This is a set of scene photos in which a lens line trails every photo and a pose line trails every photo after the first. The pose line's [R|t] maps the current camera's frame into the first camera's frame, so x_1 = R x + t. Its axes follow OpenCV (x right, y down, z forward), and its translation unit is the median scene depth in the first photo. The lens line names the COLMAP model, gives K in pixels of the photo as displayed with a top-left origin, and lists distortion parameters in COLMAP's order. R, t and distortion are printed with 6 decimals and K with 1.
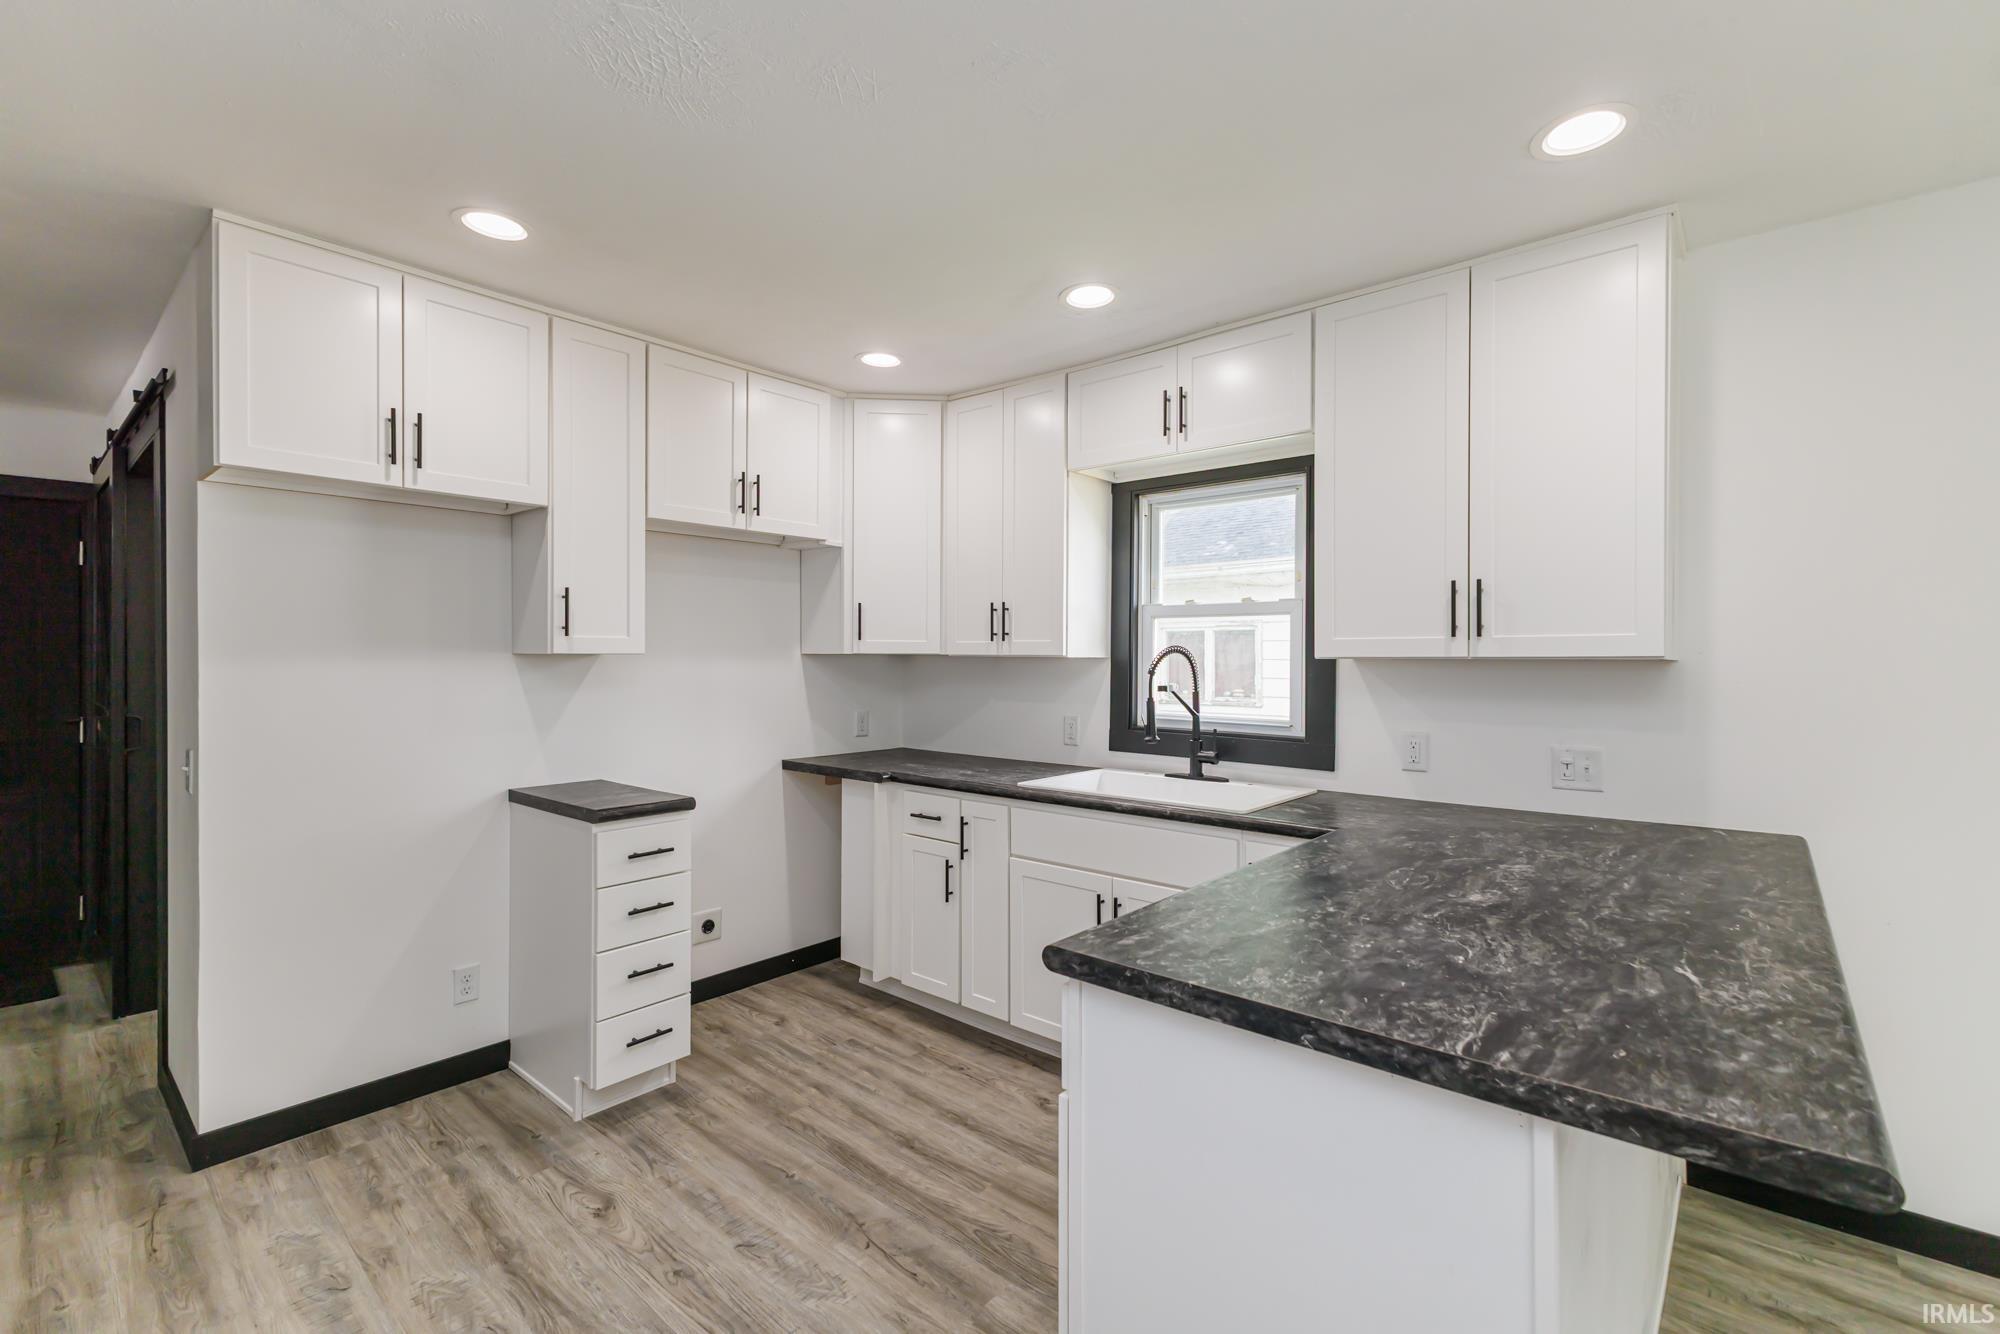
lens RADIAL K [[877.5, 0, 993.0], [0, 877.5, 671.8], [0, 0, 1]] dist [0.009481, -0.000793]
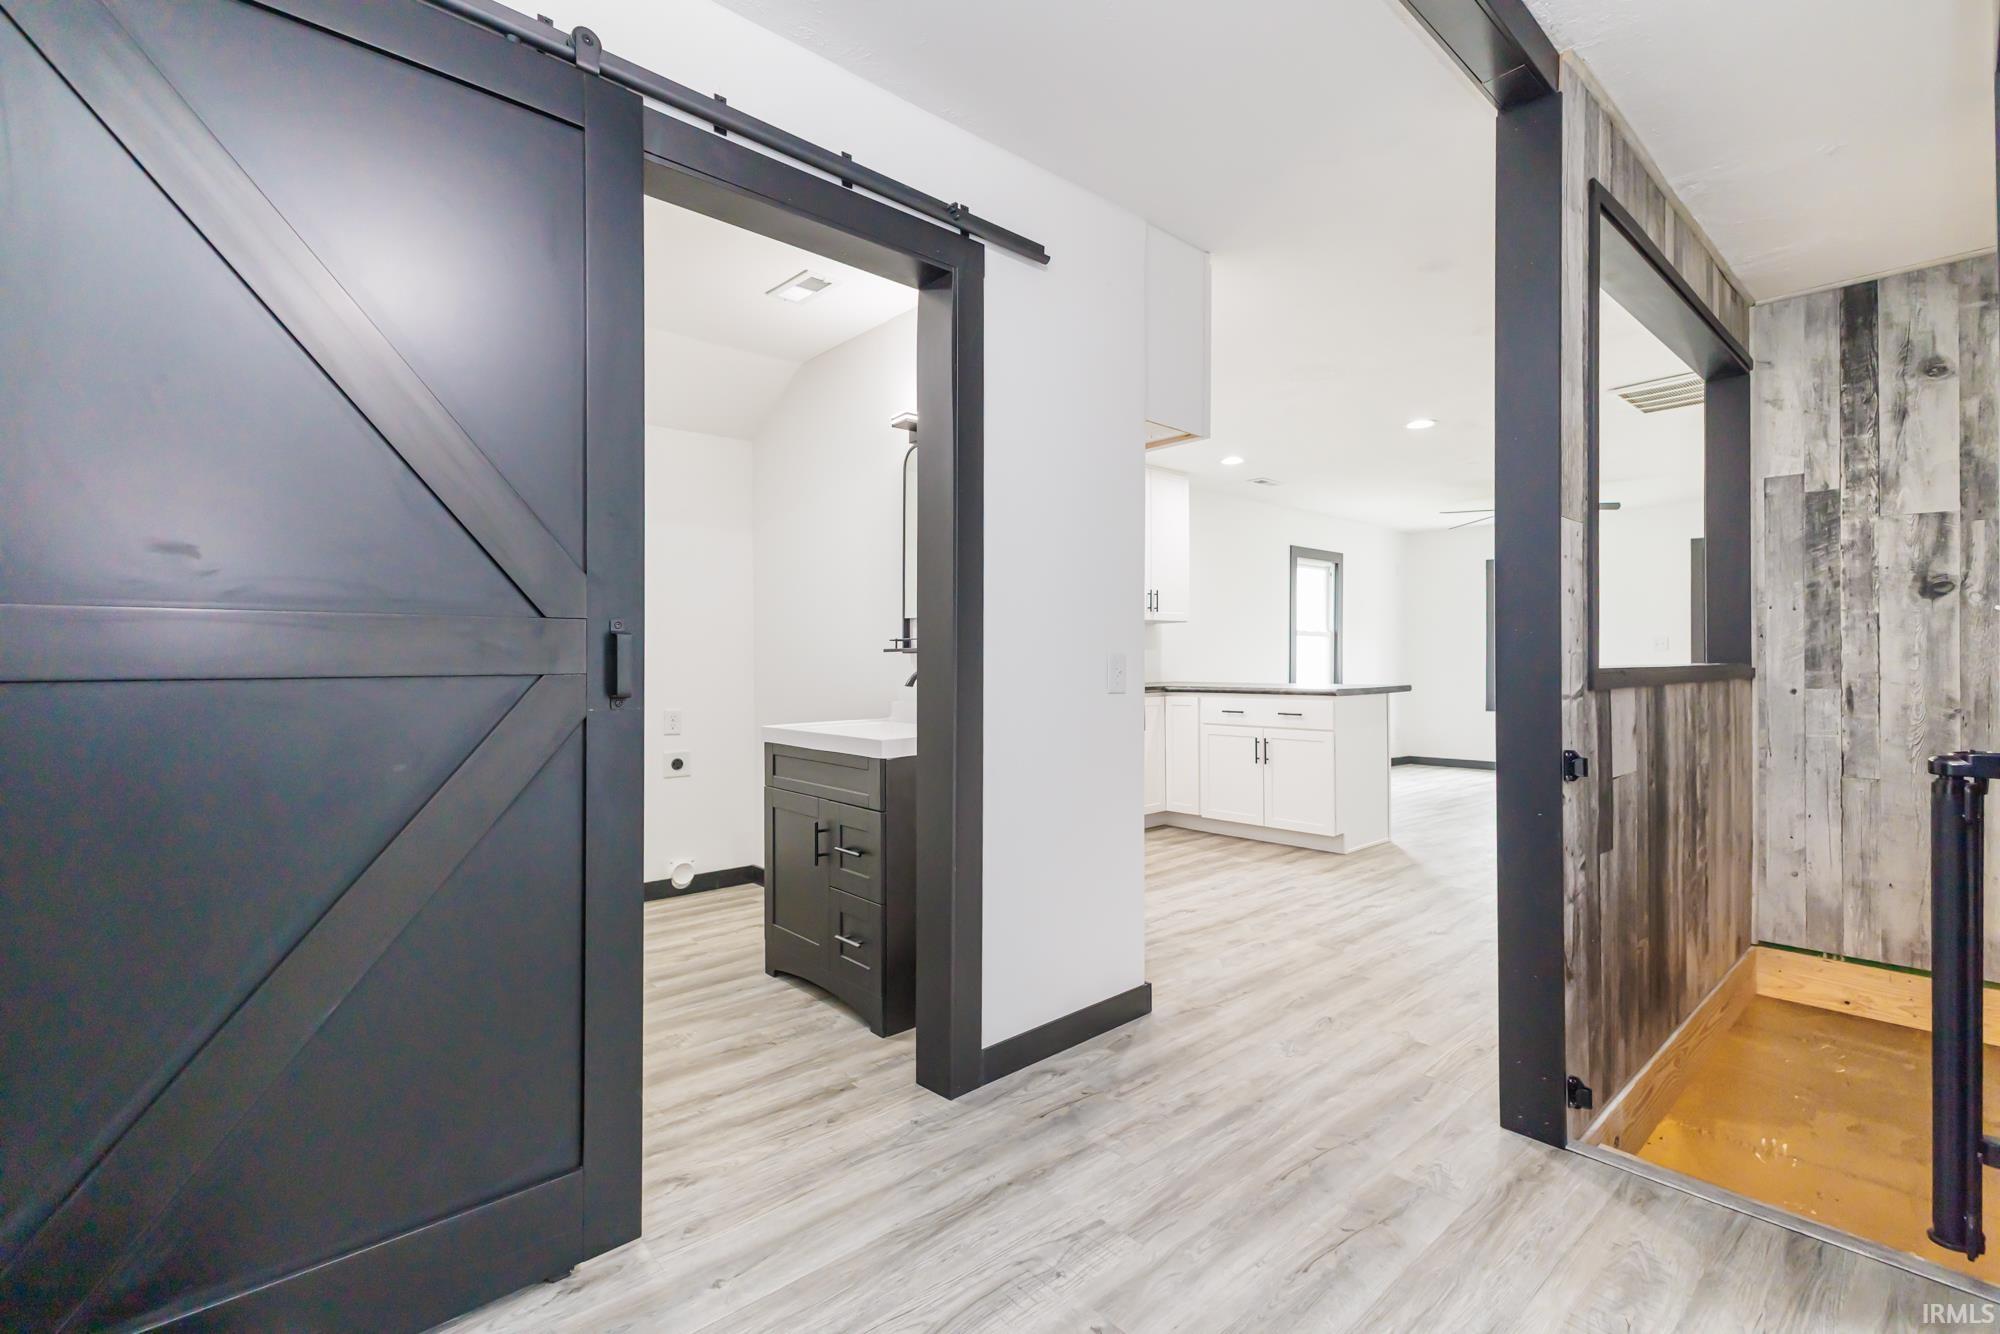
lens RADIAL K [[877.5, 0, 988.8], [0, 877.5, 659.5], [0, 0, 1]] dist [0.009481, -0.000793]
pose [[0.150967, -0.001363, 0.988538, -2.442013], [-0.002667, 0.999995, 0.001787, 0.058090], [-0.988535, -0.002906, 0.150963, 1.159533]]
